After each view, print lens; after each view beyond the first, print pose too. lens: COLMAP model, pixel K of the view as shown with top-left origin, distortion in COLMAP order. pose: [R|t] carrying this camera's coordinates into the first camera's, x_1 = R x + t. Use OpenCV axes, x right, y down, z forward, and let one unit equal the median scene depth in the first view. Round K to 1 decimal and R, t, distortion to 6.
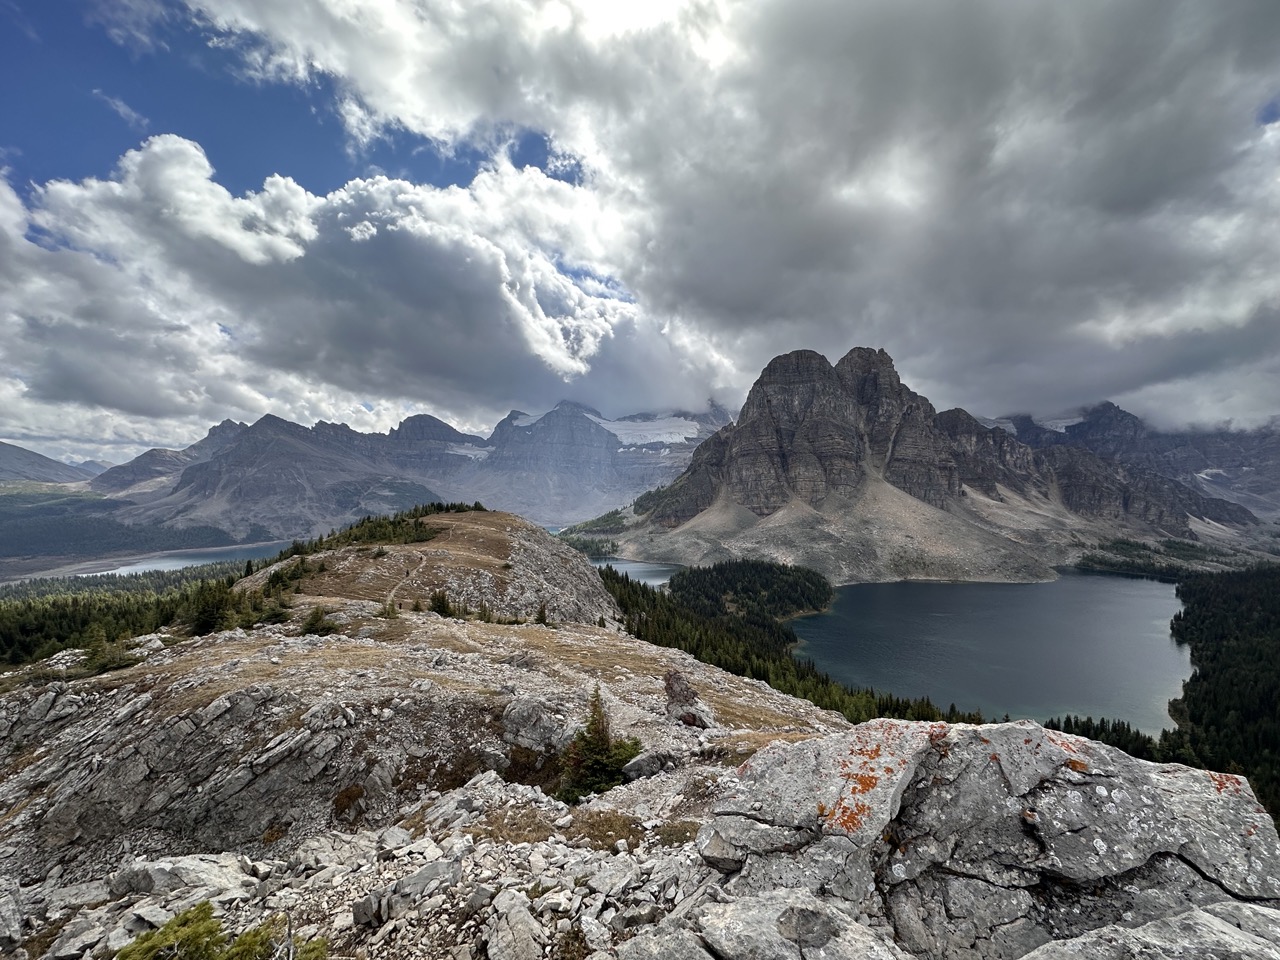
lens RADIAL K [[506.7, 0, 647.8], [0, 506.7, 481.8], [0, 0, 1]] dist [0.002993, 0.000806]
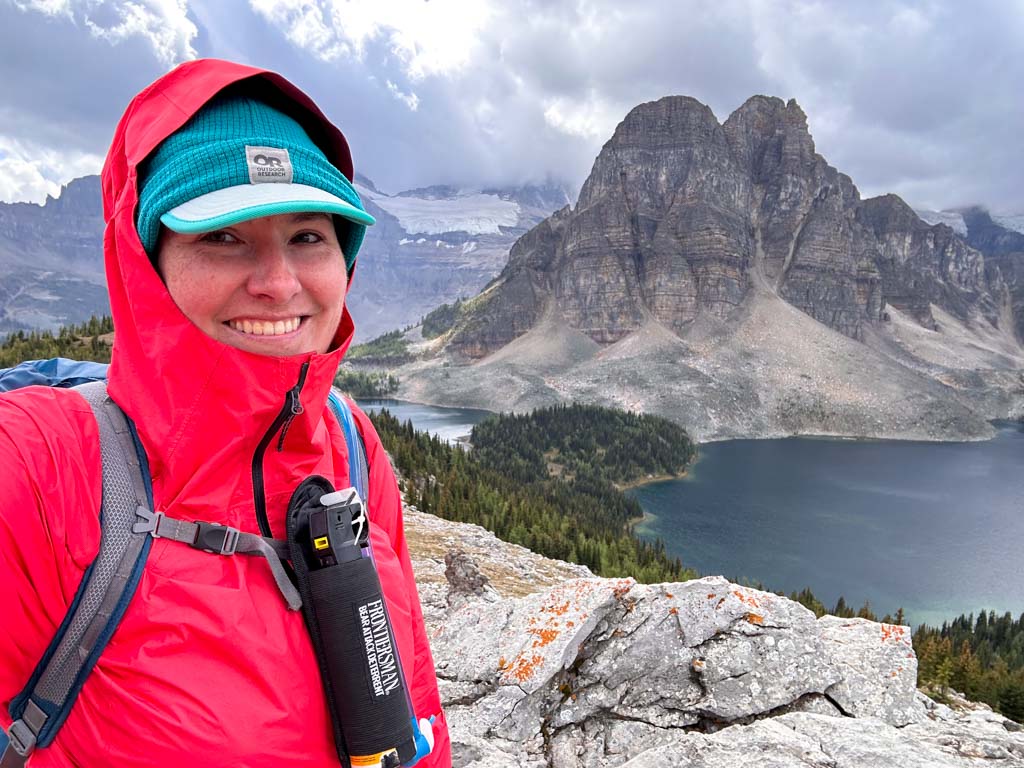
lens RADIAL K [[731.3, 0, 490.8], [0, 731.3, 400.3], [0, 0, 1]] dist [0.045364, -0.052393]
pose [[0.997813, 0.014965, 0.064381, 0.004574], [-0.024335, 0.988790, 0.147320, -0.001295], [-0.061455, -0.148564, 0.986991, -0.006565]]
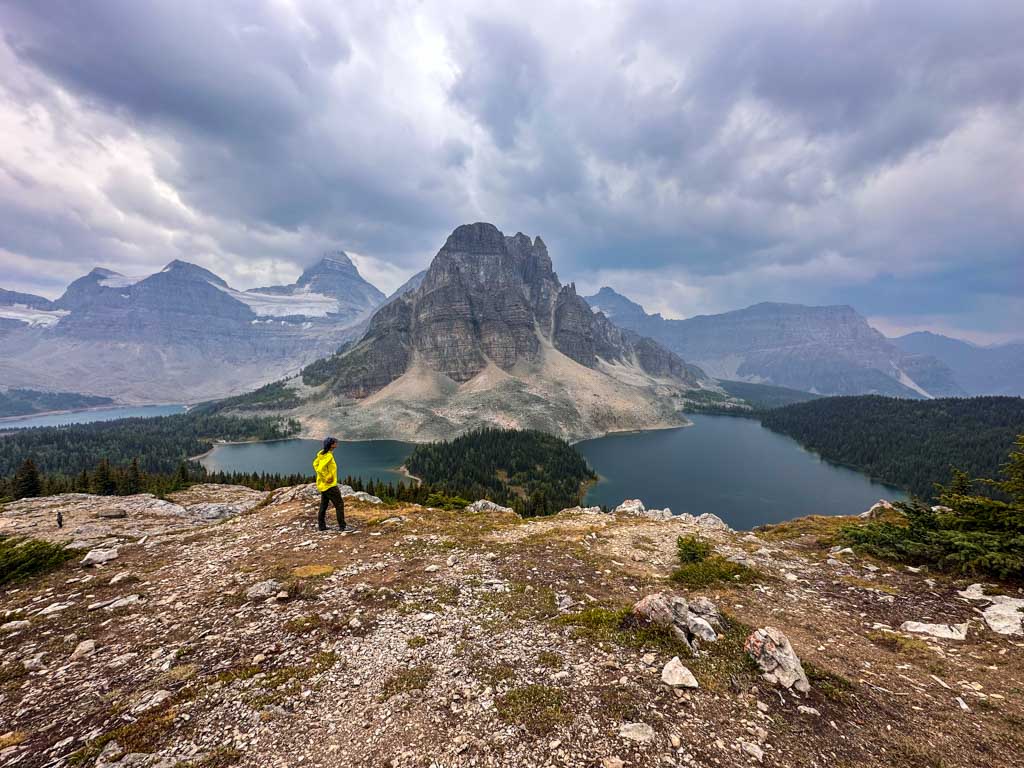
lens RADIAL K [[405.4, 0, 516.5], [0, 405.4, 381.8], [0, 0, 1]] dist [0.002993, 0.000806]
pose [[0.859472, -0.029724, 0.510318, -0.100026], [-0.000966, 0.998212, 0.059770, 0.022655], [-0.511182, -0.051864, 0.857906, 0.299261]]
